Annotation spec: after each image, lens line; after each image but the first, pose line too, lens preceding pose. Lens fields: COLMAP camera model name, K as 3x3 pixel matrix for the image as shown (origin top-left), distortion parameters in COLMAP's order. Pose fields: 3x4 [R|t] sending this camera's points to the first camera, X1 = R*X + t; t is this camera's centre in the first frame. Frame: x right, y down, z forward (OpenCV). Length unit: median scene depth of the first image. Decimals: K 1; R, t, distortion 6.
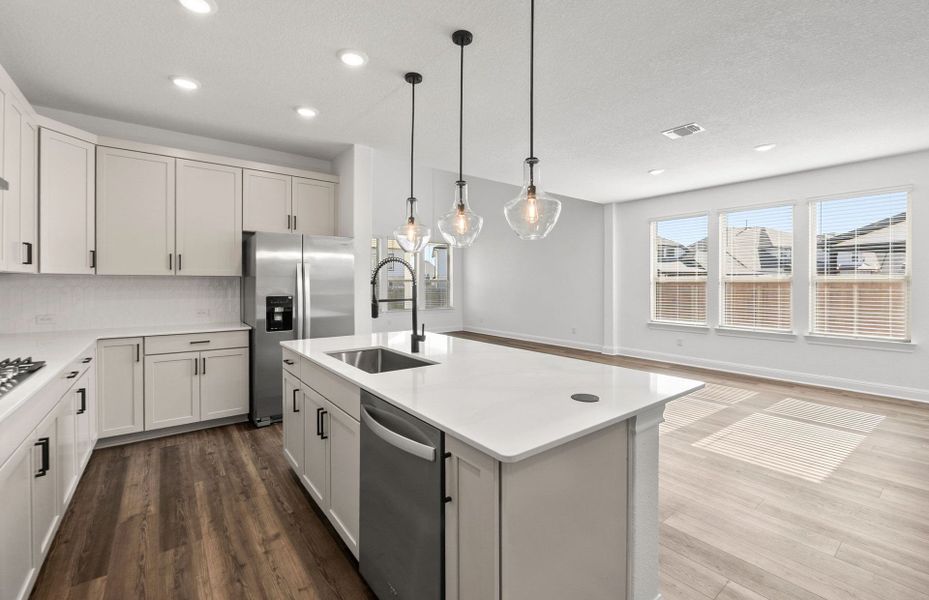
lens RADIAL K [[391.7, 0, 459.9], [0, 391.7, 279.5], [0, 0, 1]] dist [-0.004552, -0.000327]
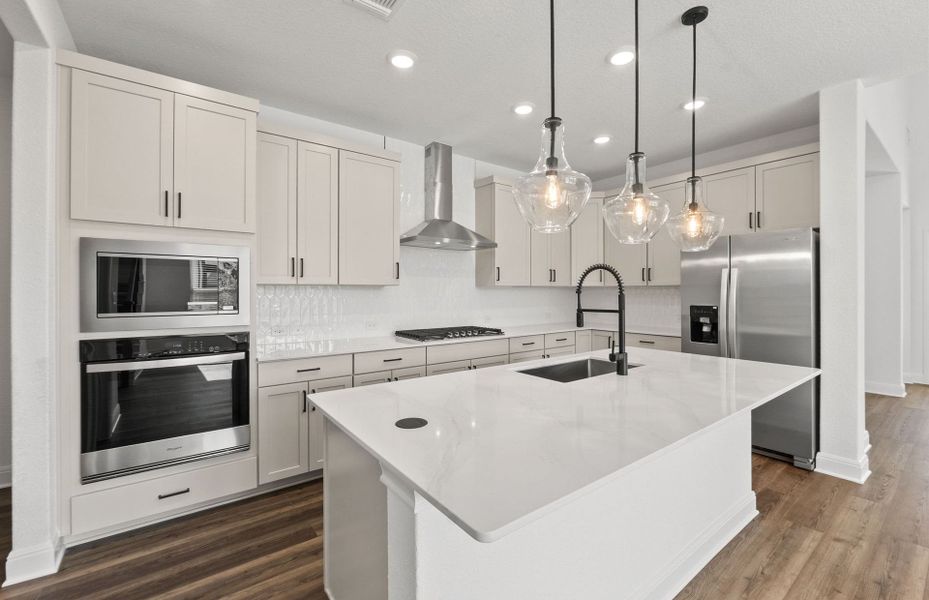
lens RADIAL K [[391.7, 0, 465.5], [0, 391.7, 292.7], [0, 0, 1]] dist [-0.004552, -0.000327]
pose [[-0.001453, 0.002798, -0.999995, 0.469285], [0.007264, 0.999970, 0.002788, 0.004685], [0.999973, -0.007260, -0.001473, 0.424815]]
